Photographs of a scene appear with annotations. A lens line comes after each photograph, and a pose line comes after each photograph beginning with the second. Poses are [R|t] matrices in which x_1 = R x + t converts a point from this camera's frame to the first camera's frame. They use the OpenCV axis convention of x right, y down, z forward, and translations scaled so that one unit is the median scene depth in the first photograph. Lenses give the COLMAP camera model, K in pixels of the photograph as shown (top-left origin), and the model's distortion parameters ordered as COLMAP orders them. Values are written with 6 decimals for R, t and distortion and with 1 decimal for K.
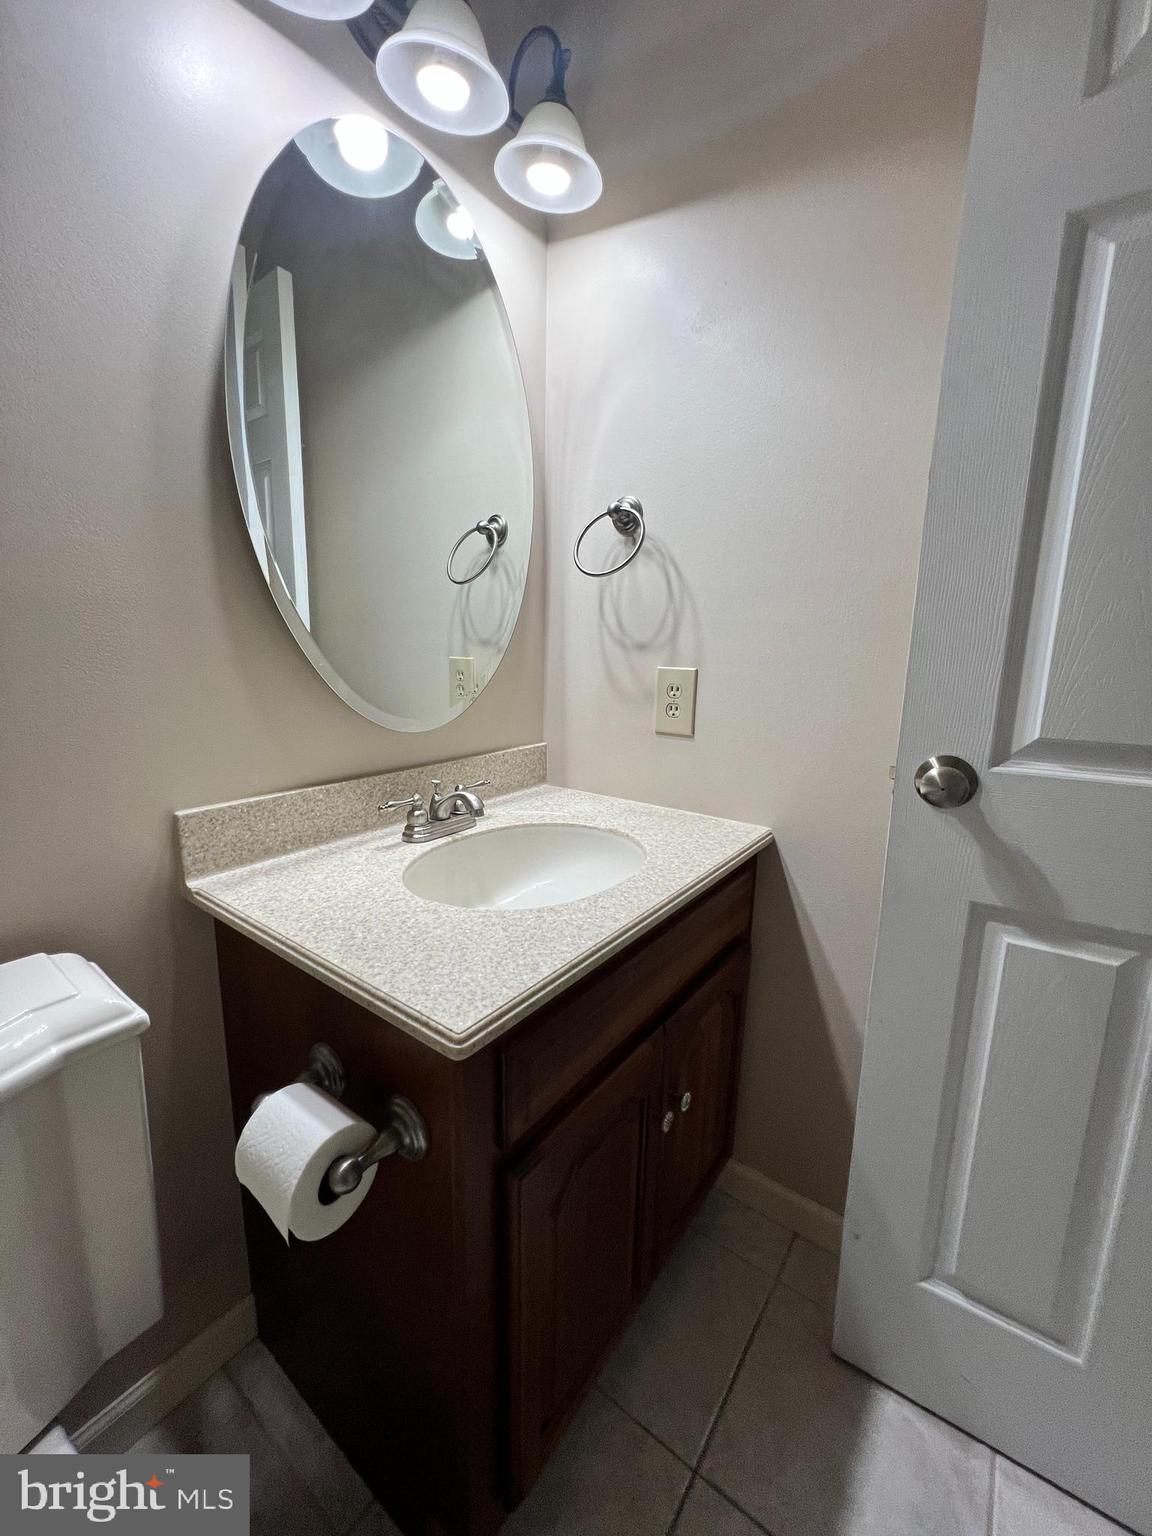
lens RADIAL K [[619.7, 0, 574.7], [0, 619.7, 761.6], [0, 0, 1]] dist [-0.001242, -0.000161]
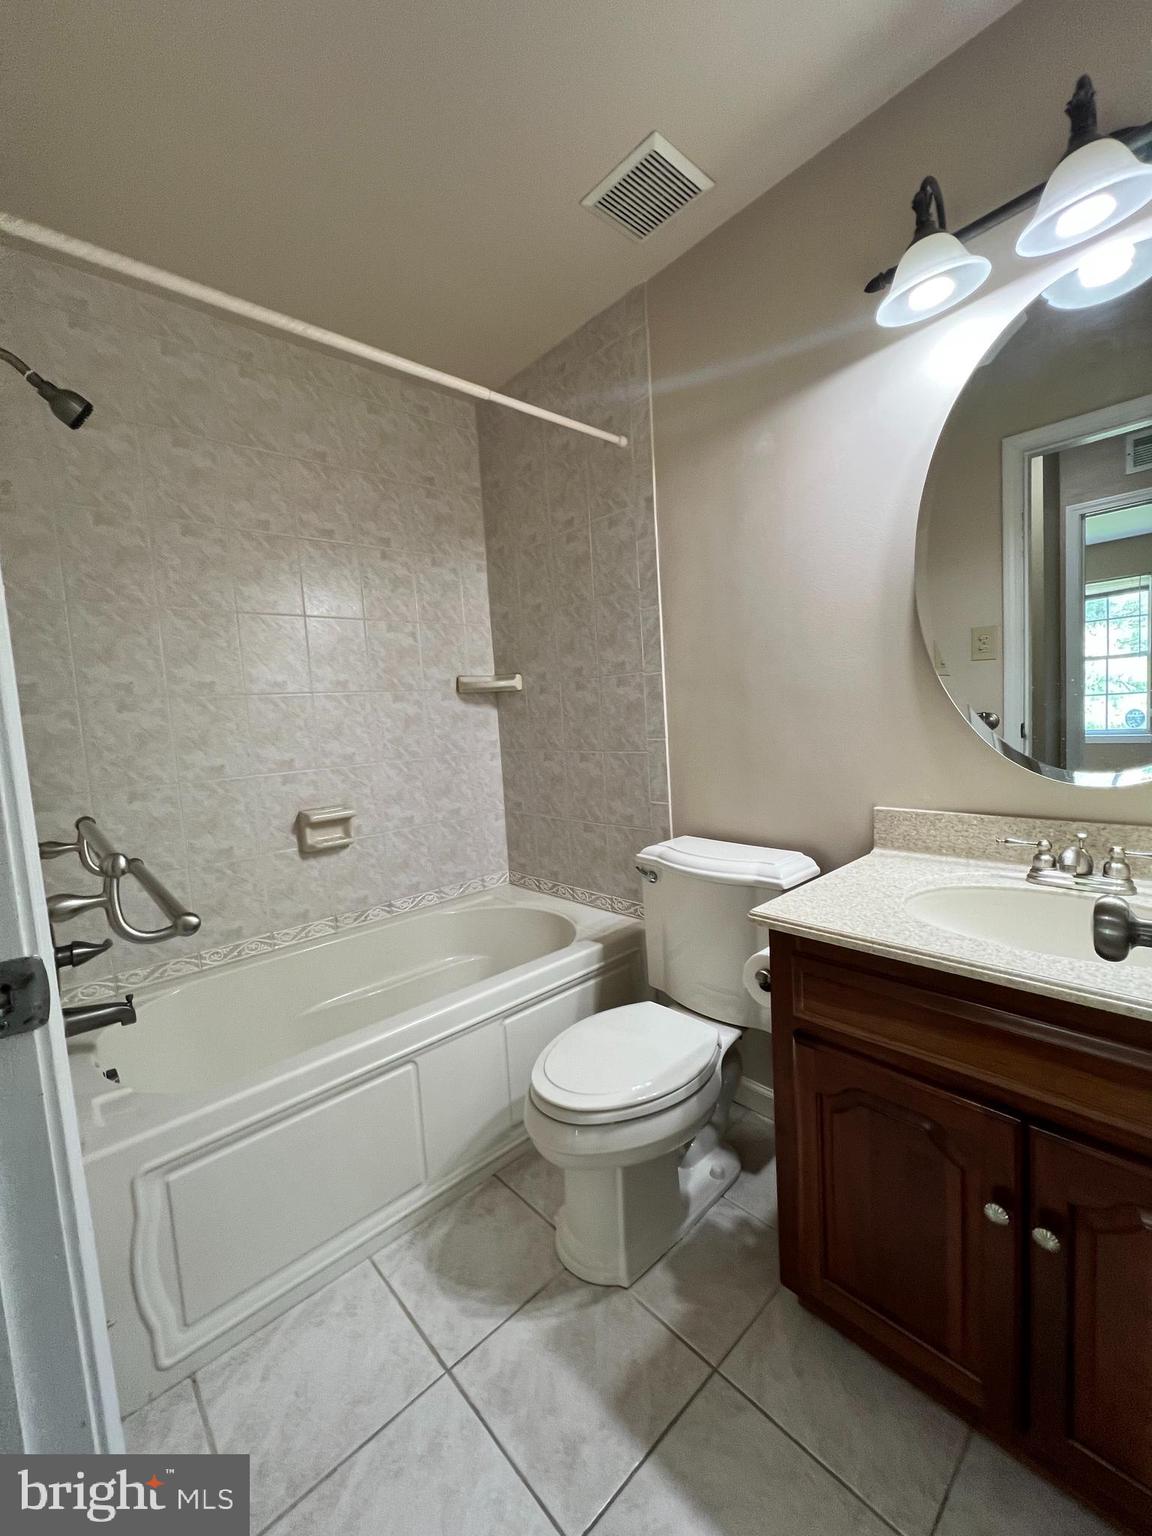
lens RADIAL K [[619.7, 0, 578.0], [0, 619.7, 765.3], [0, 0, 1]] dist [-0.001242, -0.000161]
pose [[-0.191294, 0.080768, -0.978204, 1.025735], [-0.132787, 0.985317, 0.107322, -0.091871], [0.972509, 0.150423, -0.177760, 0.410265]]
